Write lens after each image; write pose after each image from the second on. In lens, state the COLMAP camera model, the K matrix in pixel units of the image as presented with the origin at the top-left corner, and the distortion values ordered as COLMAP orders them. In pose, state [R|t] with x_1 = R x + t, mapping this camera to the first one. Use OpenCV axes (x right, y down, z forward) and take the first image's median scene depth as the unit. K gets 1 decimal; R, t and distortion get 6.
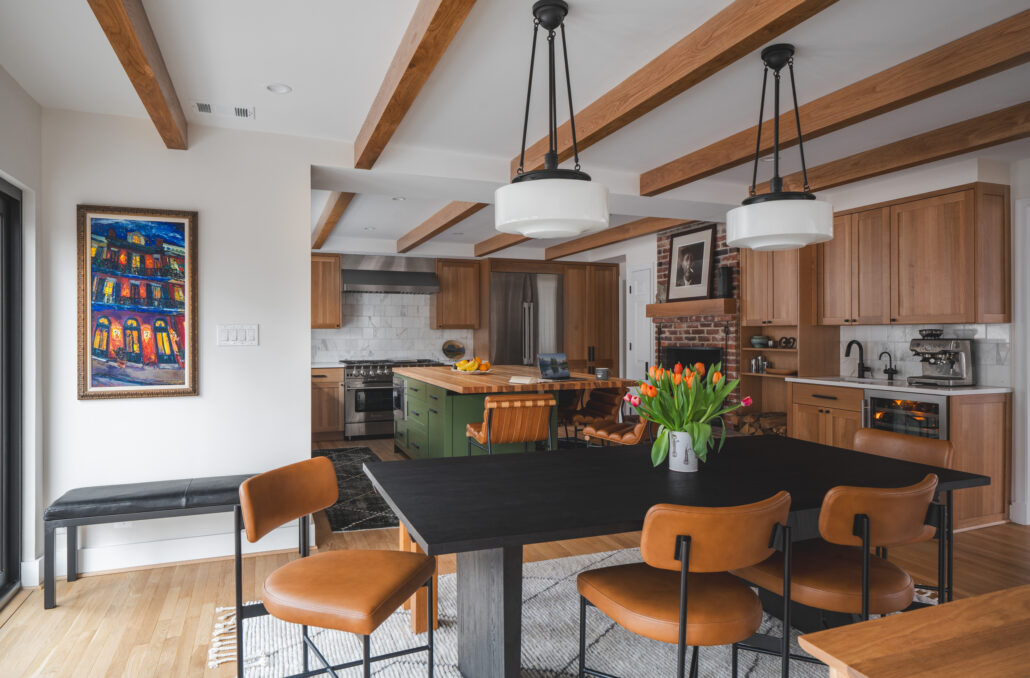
lens RADIAL K [[630.7, 0, 515.0], [0, 630.7, 339.0], [0, 0, 1]] dist [0.000843, 0.000039]
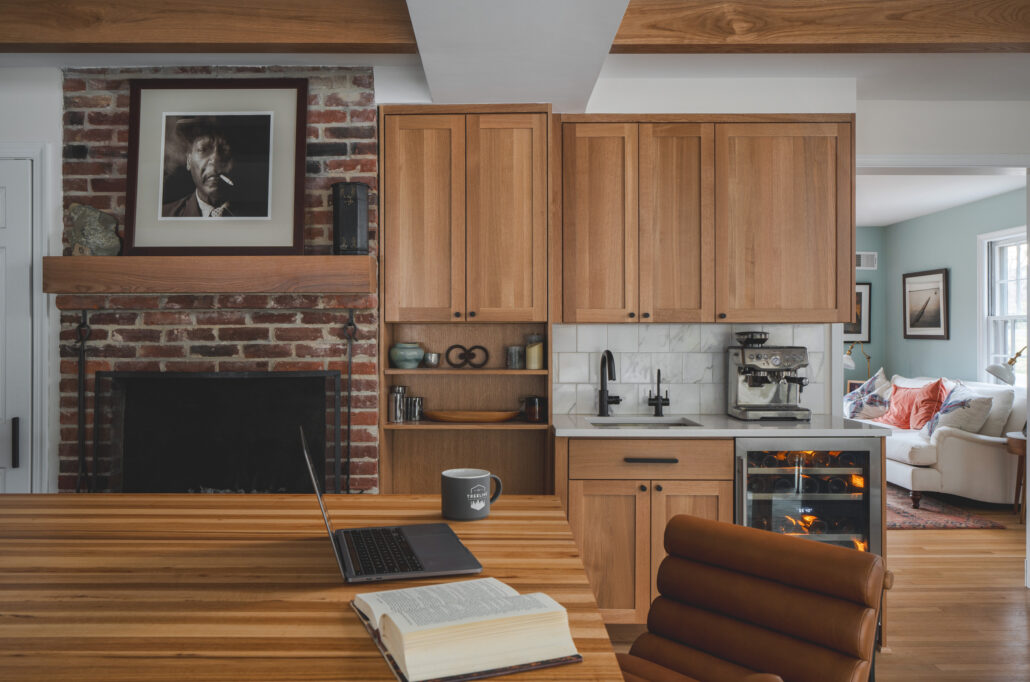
lens RADIAL K [[775.3, 0, 515.0], [0, 775.3, 341.0], [0, 0, 1]] dist [0.000503, 0.002018]
pose [[0.372300, 0.001093, 0.928112, -0.109985], [0.007471, 0.999963, -0.004175, -0.003420], [-0.928082, 0.008488, 0.372278, 0.661062]]
